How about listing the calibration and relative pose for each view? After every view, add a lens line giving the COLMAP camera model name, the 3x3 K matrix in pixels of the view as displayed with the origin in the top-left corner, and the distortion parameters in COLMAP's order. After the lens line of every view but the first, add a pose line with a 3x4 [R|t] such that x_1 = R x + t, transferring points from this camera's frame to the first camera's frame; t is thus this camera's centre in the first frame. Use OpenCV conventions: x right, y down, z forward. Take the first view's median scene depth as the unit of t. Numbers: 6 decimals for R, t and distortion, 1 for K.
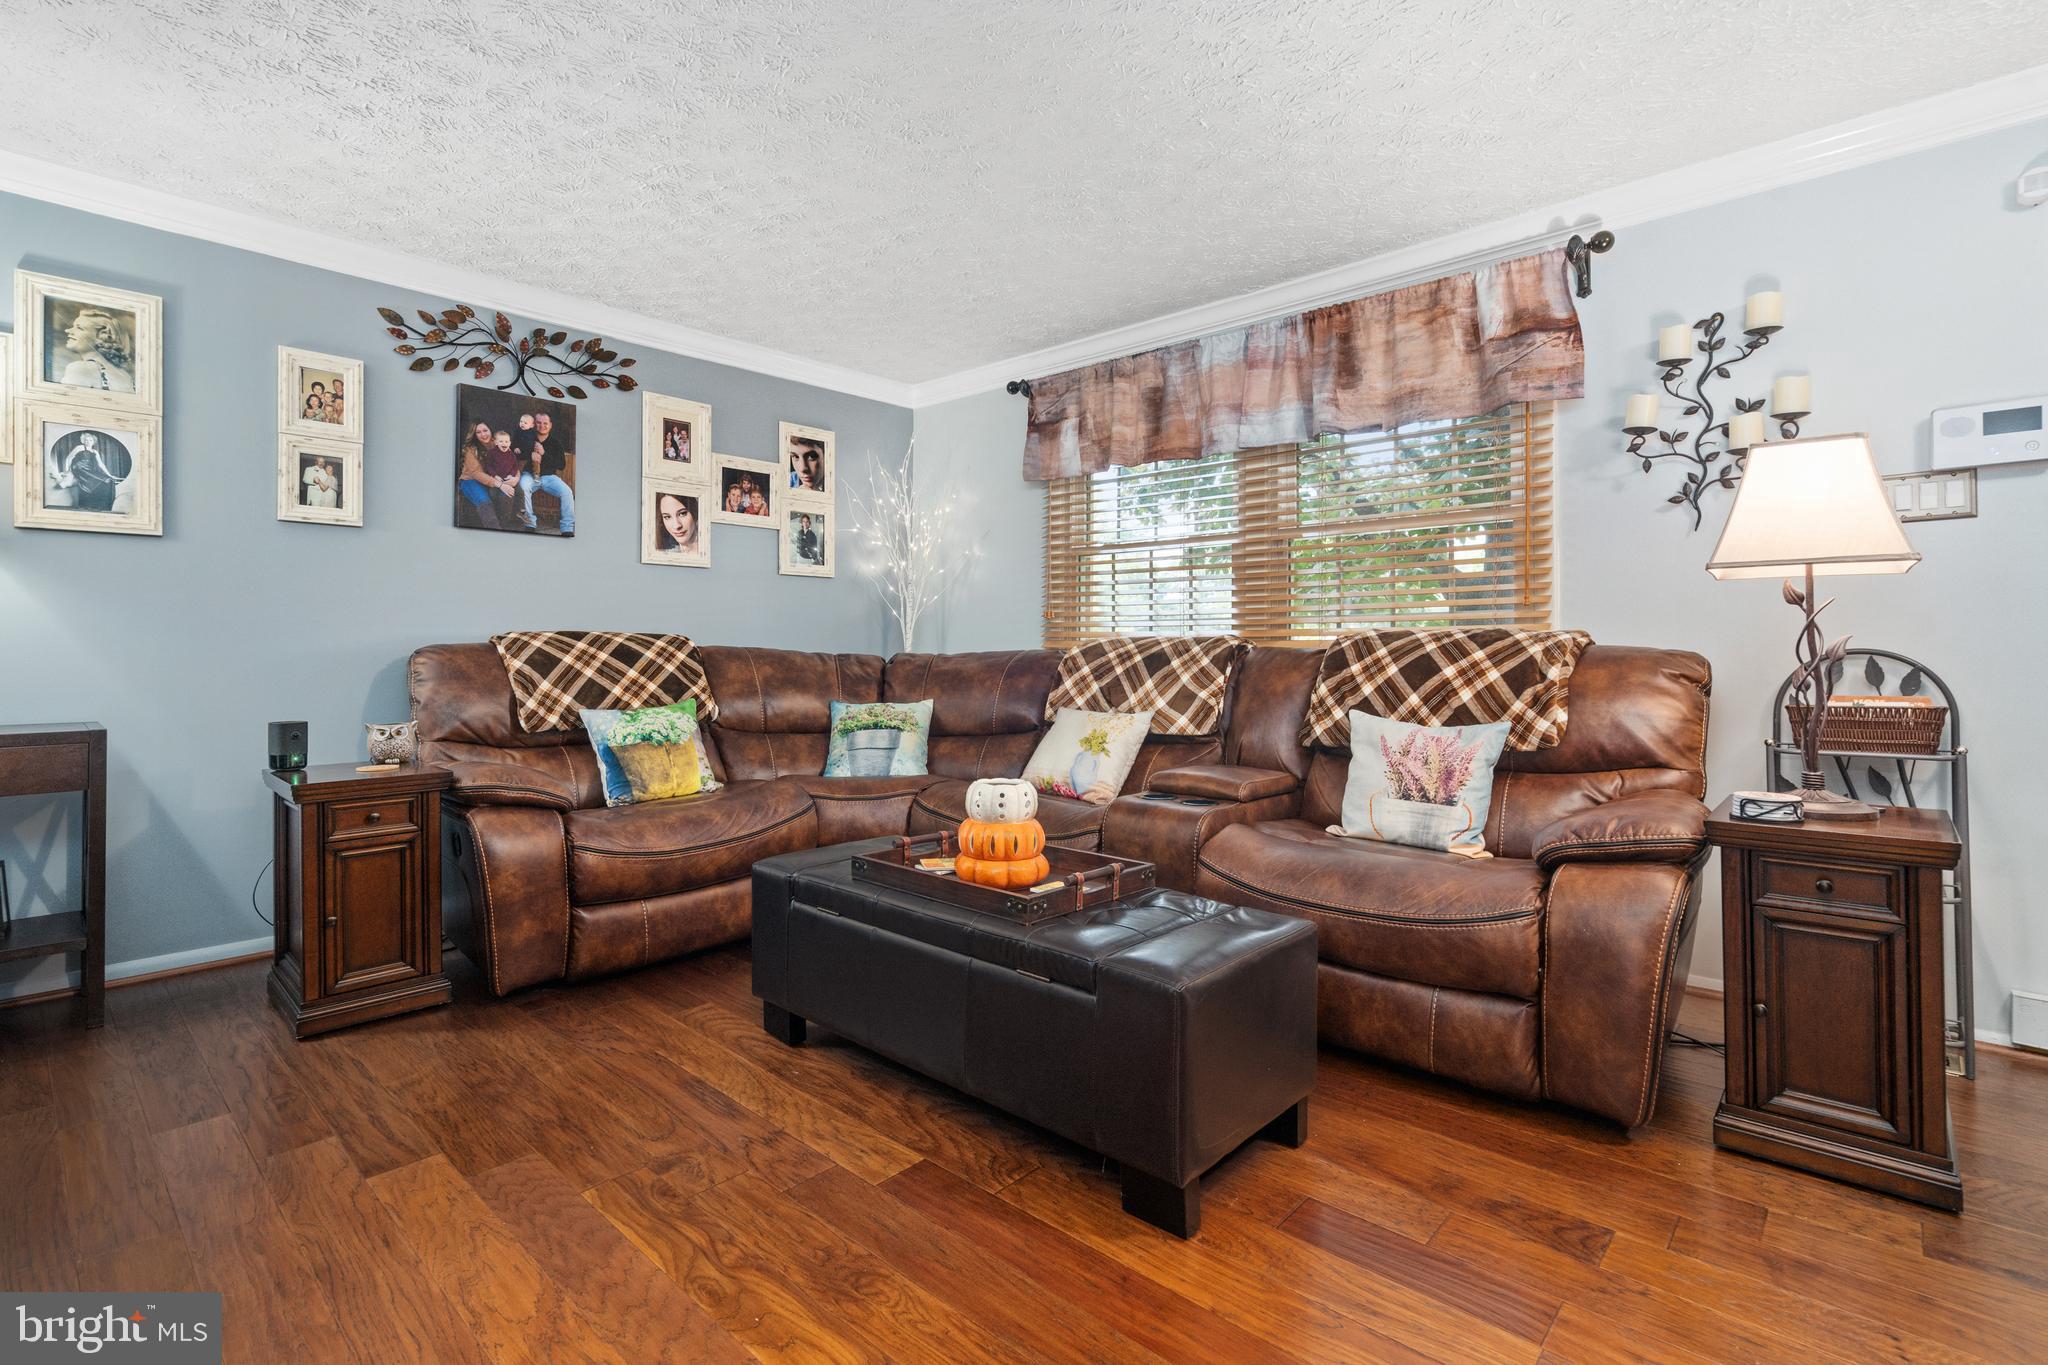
lens RADIAL K [[938.4, 0, 1022.9], [0, 938.4, 656.0], [0, 0, 1]] dist [-0.004303, 0.001429]
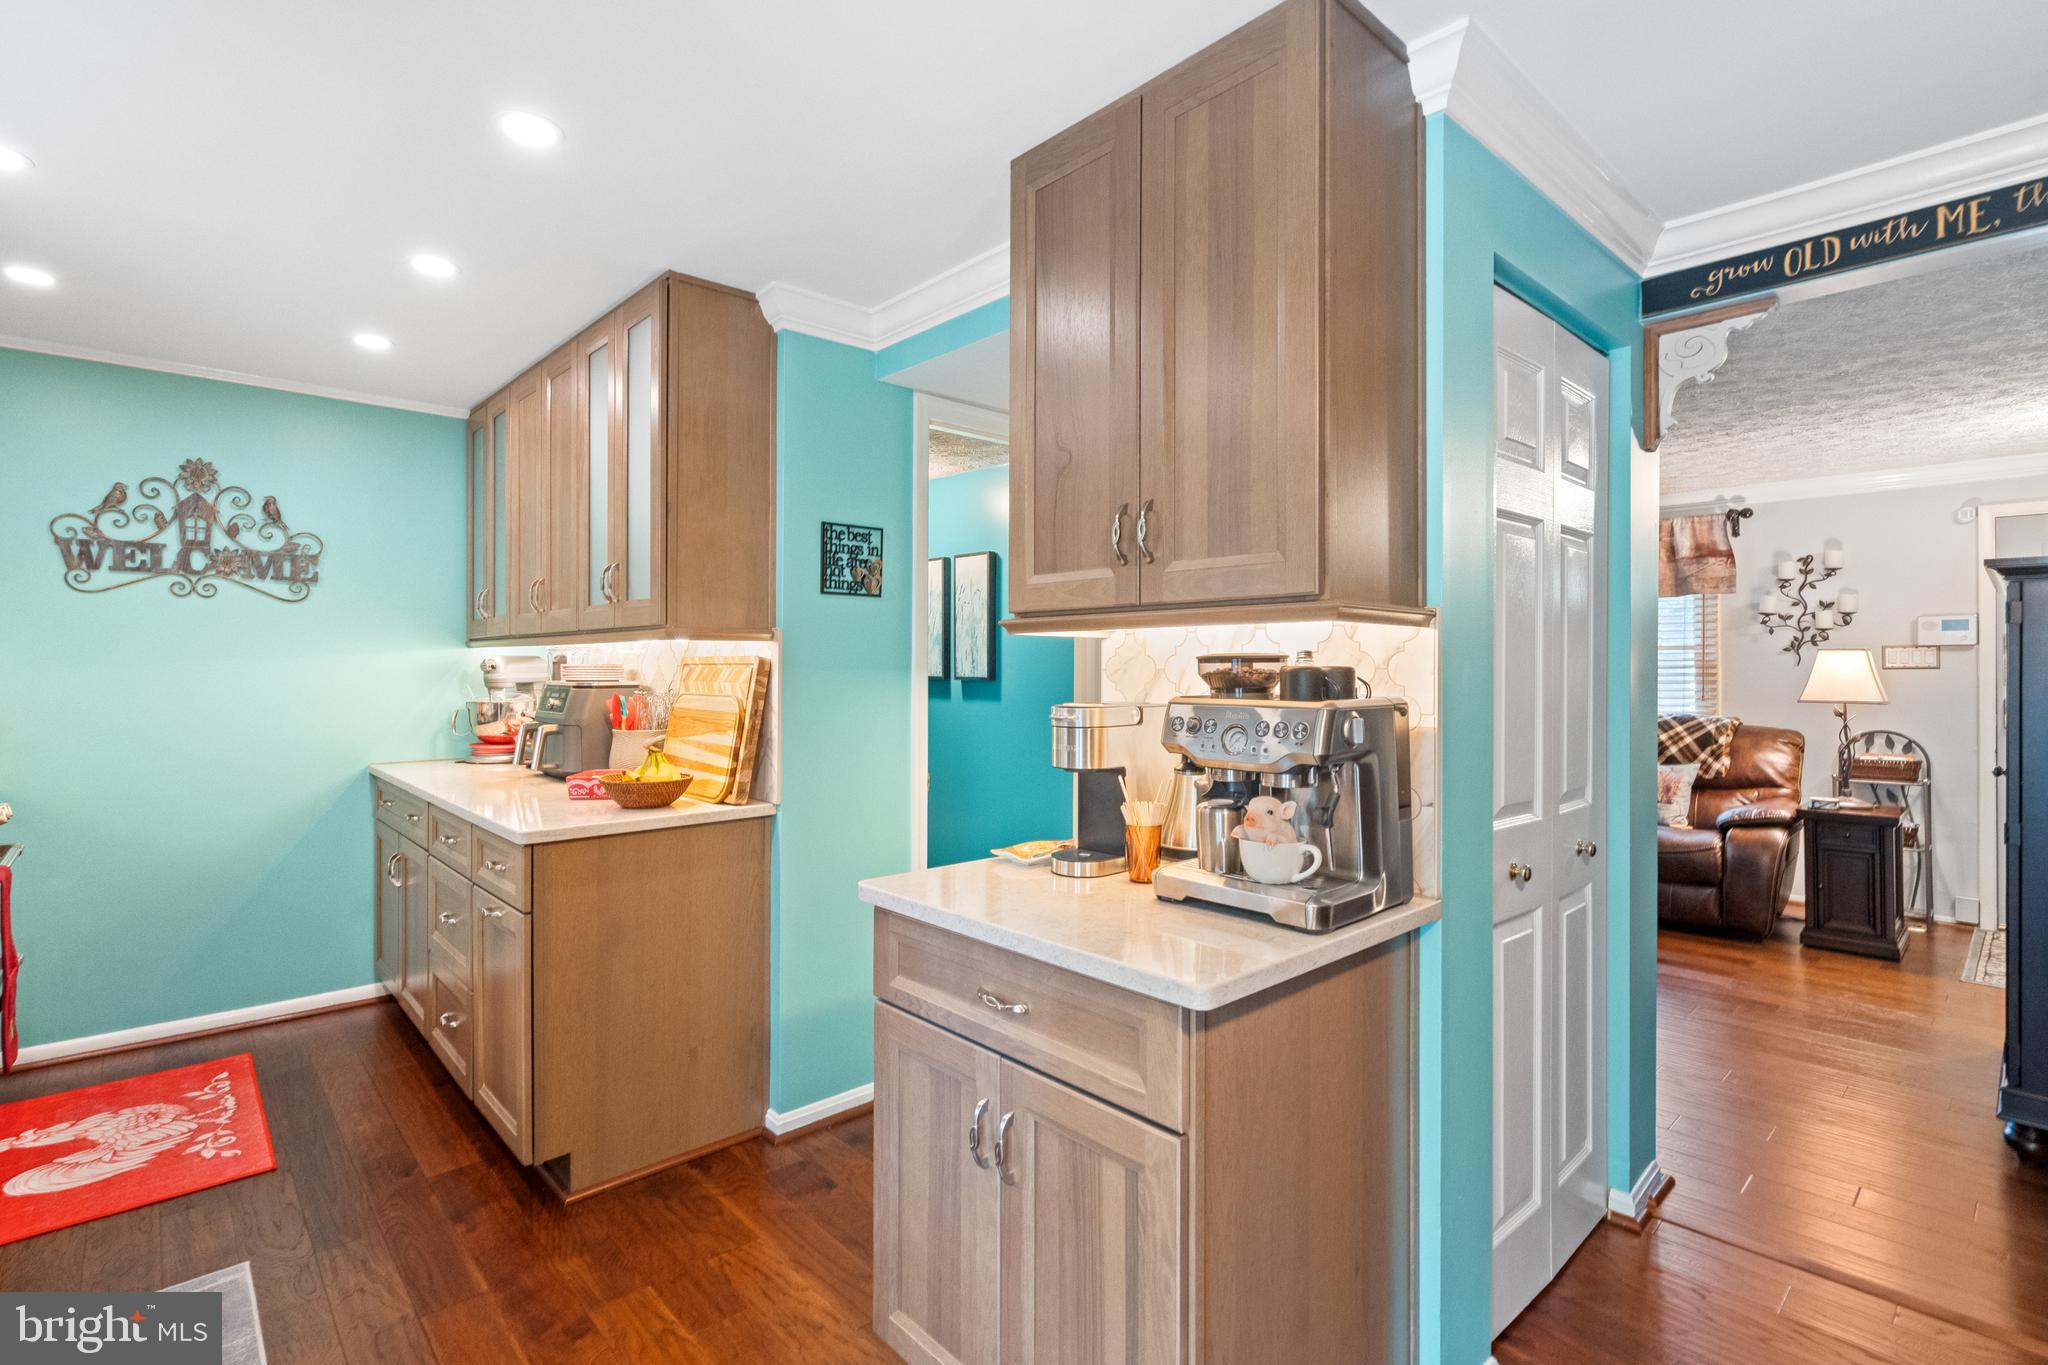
lens RADIAL K [[938.4, 0, 1025.7], [0, 938.4, 668.1], [0, 0, 1]] dist [-0.004303, 0.001429]
pose [[0.996214, 0.004615, -0.086814, -0.652491], [-0.005218, 0.999964, -0.006718, -0.099491], [0.086780, 0.007145, 0.996202, -0.988357]]
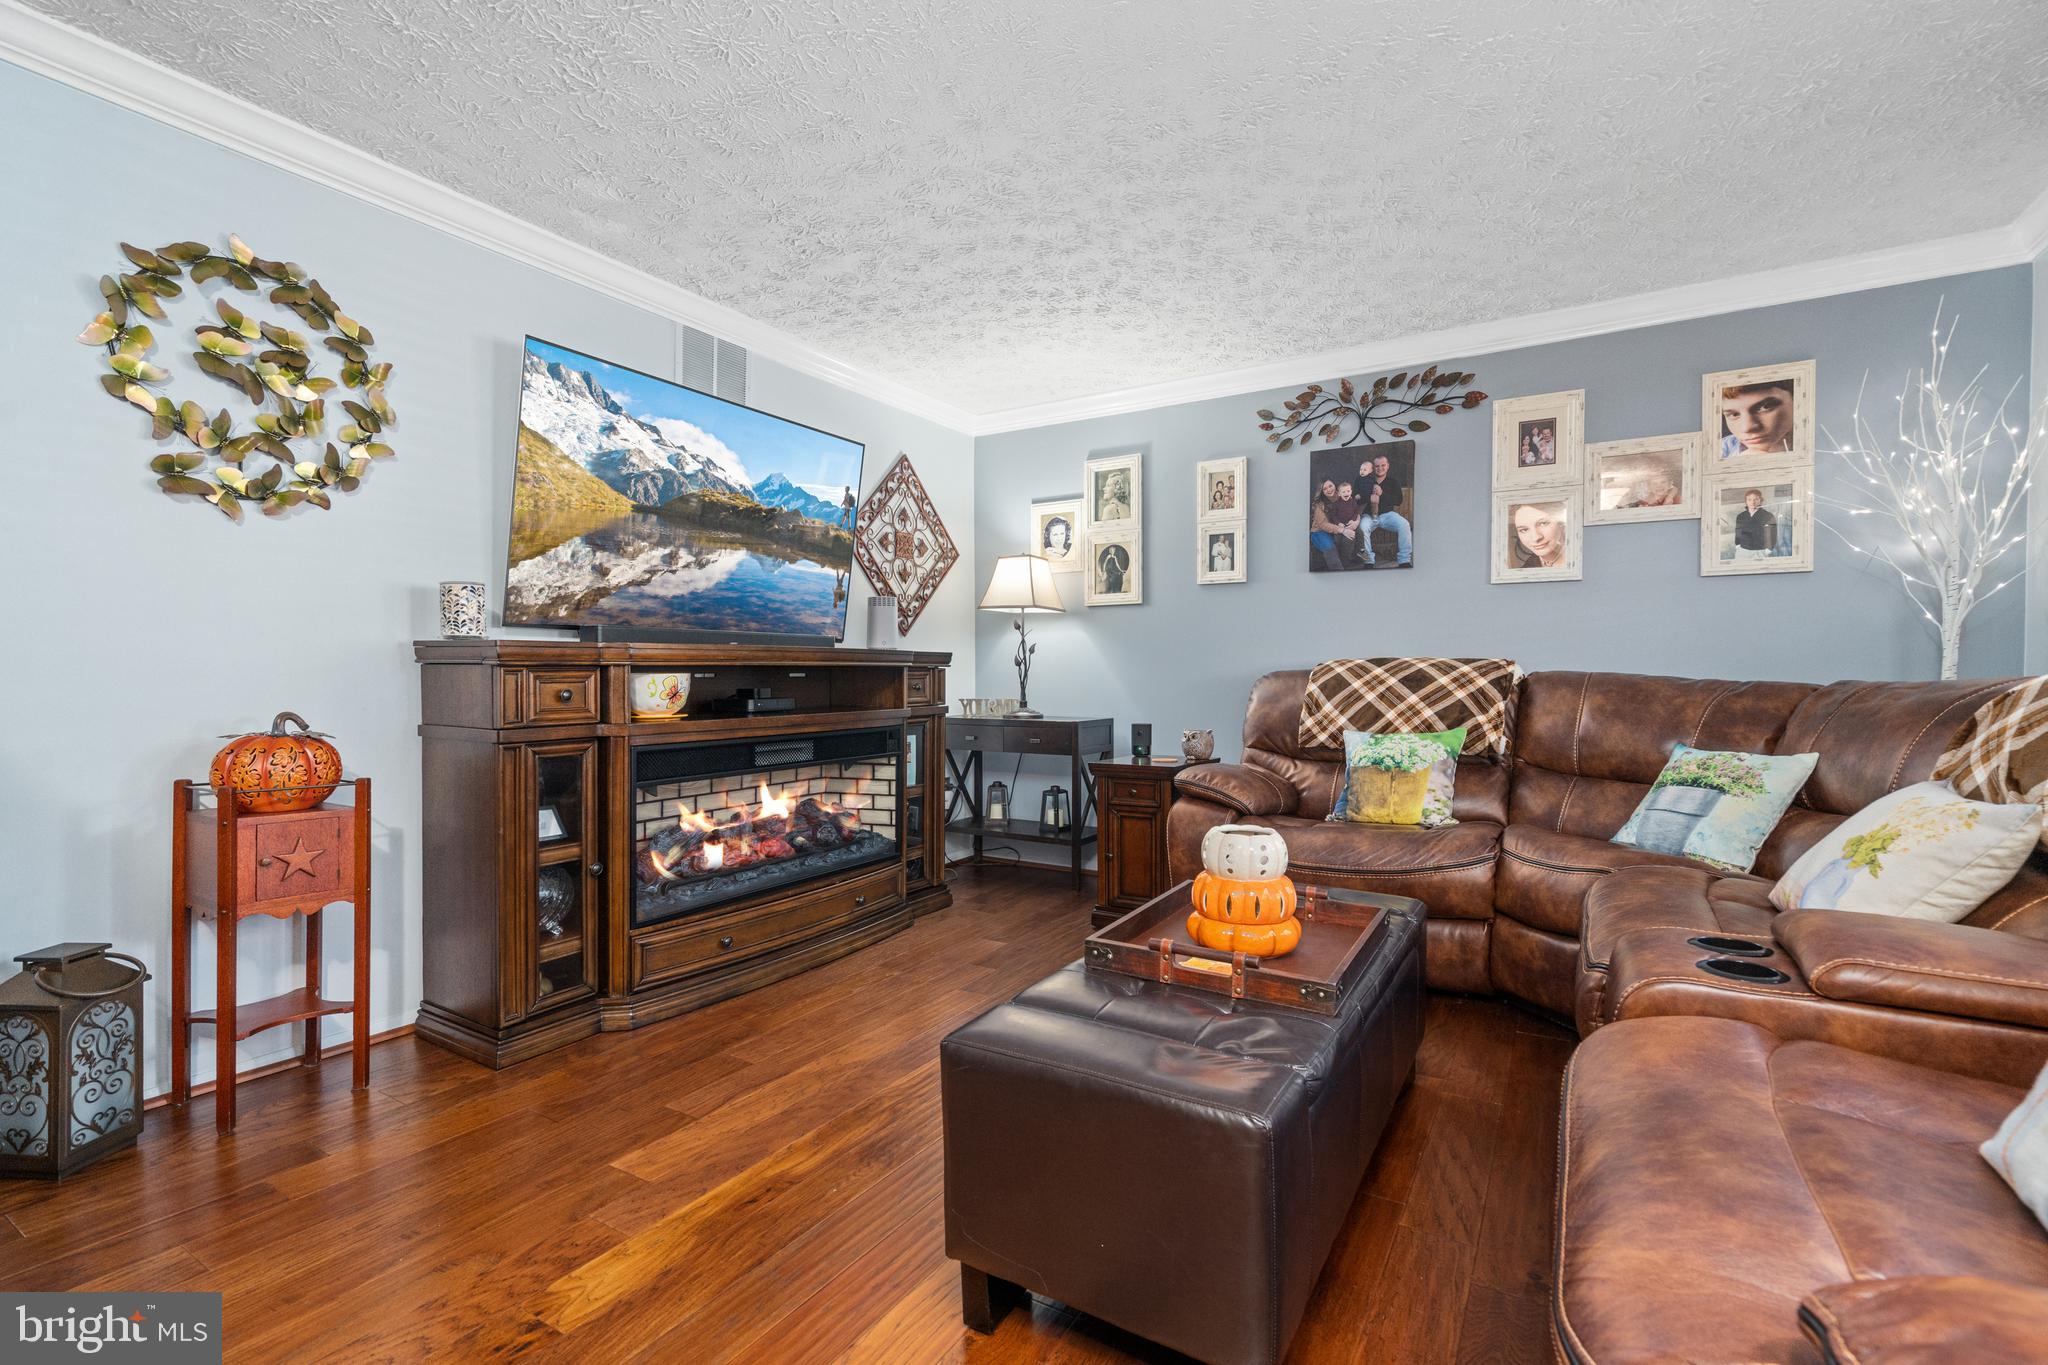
lens RADIAL K [[938.4, 0, 1027.6], [0, 938.4, 695.0], [0, 0, 1]] dist [-0.004303, 0.001429]
pose [[0.200040, 0.021008, -0.979563, 0.568464], [-0.005814, 0.999778, 0.020255, -0.004237], [0.979771, 0.001643, 0.200117, 0.464425]]
